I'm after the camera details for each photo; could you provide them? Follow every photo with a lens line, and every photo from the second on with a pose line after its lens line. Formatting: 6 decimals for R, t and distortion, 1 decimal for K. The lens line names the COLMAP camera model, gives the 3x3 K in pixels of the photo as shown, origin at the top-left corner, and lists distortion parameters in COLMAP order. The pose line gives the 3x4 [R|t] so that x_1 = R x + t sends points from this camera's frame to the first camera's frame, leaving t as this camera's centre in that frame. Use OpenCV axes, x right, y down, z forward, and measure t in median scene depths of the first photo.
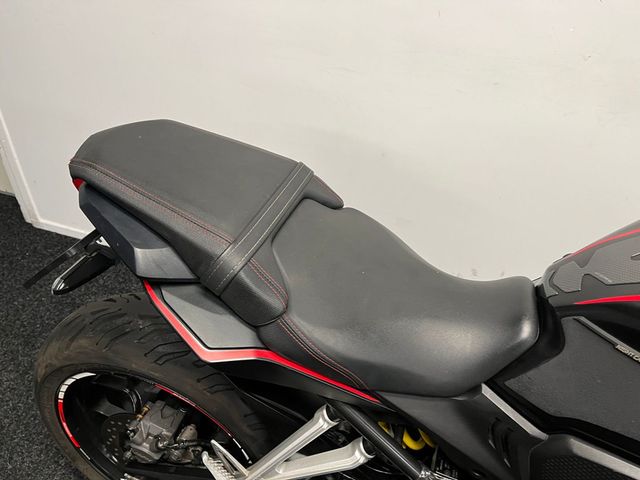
lens RADIAL K [[482.3, 0, 317.4], [0, 482.3, 241.3], [0, 0, 1]] dist [0.079903, -0.103834]
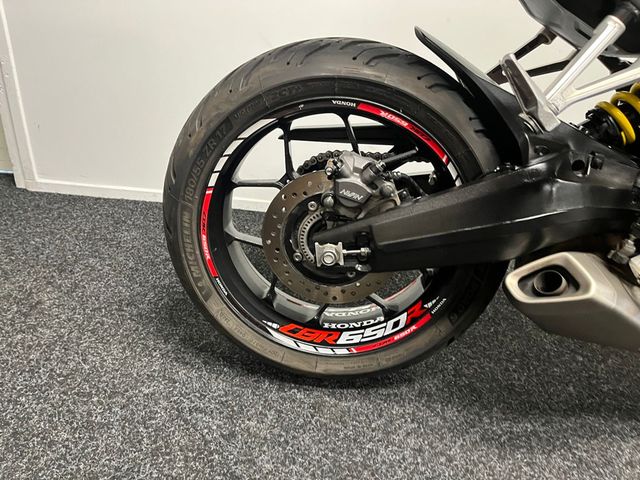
lens RADIAL K [[482.3, 0, 320.6], [0, 482.3, 244.4], [0, 0, 1]] dist [0.079903, -0.103834]
pose [[0.976240, -0.097556, 0.193489, -0.330841], [0.133454, 0.974169, -0.182166, 0.383180], [-0.170719, 0.203659, 0.964042, 0.125433]]
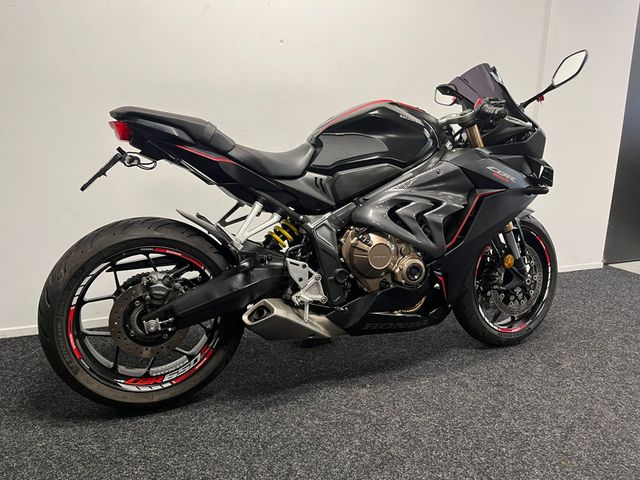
lens RADIAL K [[482.3, 0, 321.8], [0, 482.3, 244.0], [0, 0, 1]] dist [0.079903, -0.103834]
pose [[0.769217, -0.183961, 0.611935, -0.528122], [0.421189, 0.866144, -0.269062, 0.564355], [-0.480527, 0.464707, 0.743735, -0.344933]]
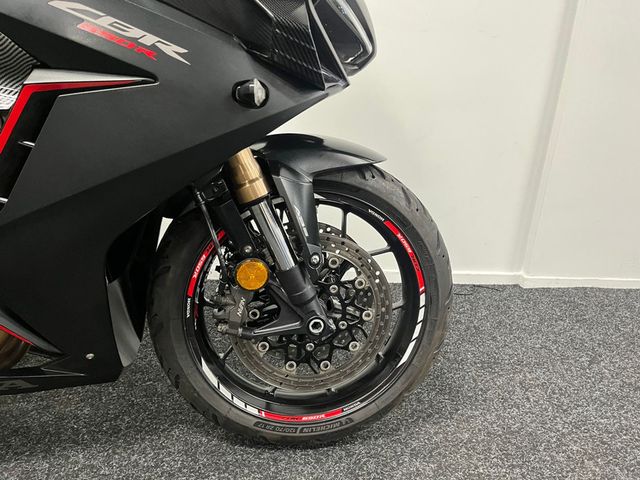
lens RADIAL K [[482.3, 0, 325.4], [0, 482.3, 240.0], [0, 0, 1]] dist [0.079903, -0.103834]
pose [[0.929131, -0.129280, 0.346412, 0.536741], [0.230682, 0.934867, -0.269834, 0.592135], [-0.288965, 0.330622, 0.898436, -0.112637]]
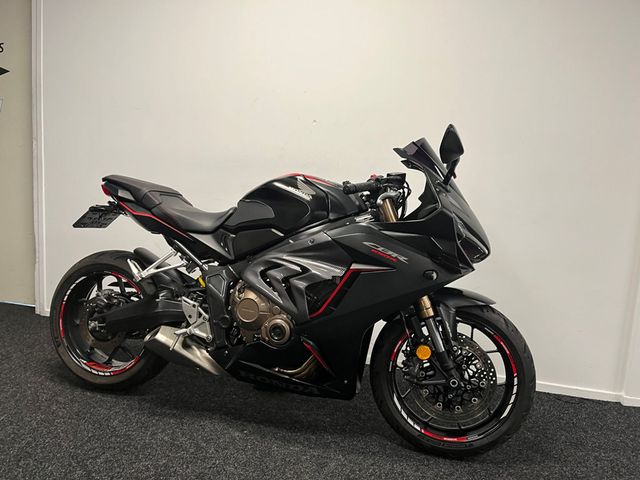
lens RADIAL K [[482.3, 0, 314.1], [0, 482.3, 244.9], [0, 0, 1]] dist [0.079903, -0.103834]
pose [[0.999015, -0.002893, 0.044285, 0.333103], [0.025559, 0.853267, -0.520848, 0.840197], [-0.036280, 0.521467, 0.852500, -0.698446]]
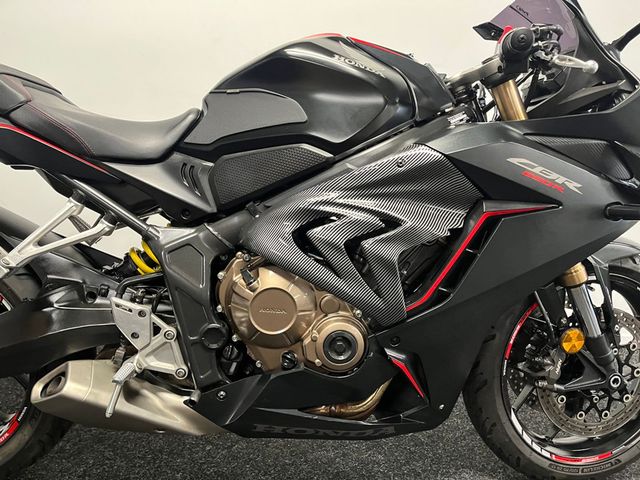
lens RADIAL K [[482.3, 0, 325.4], [0, 482.3, 241.8], [0, 0, 1]] dist [0.079903, -0.103834]
pose [[0.928903, -0.102090, 0.355972, 0.081031], [0.243932, 0.891927, -0.380740, 0.518704], [-0.278631, 0.440504, 0.853417, -0.155611]]
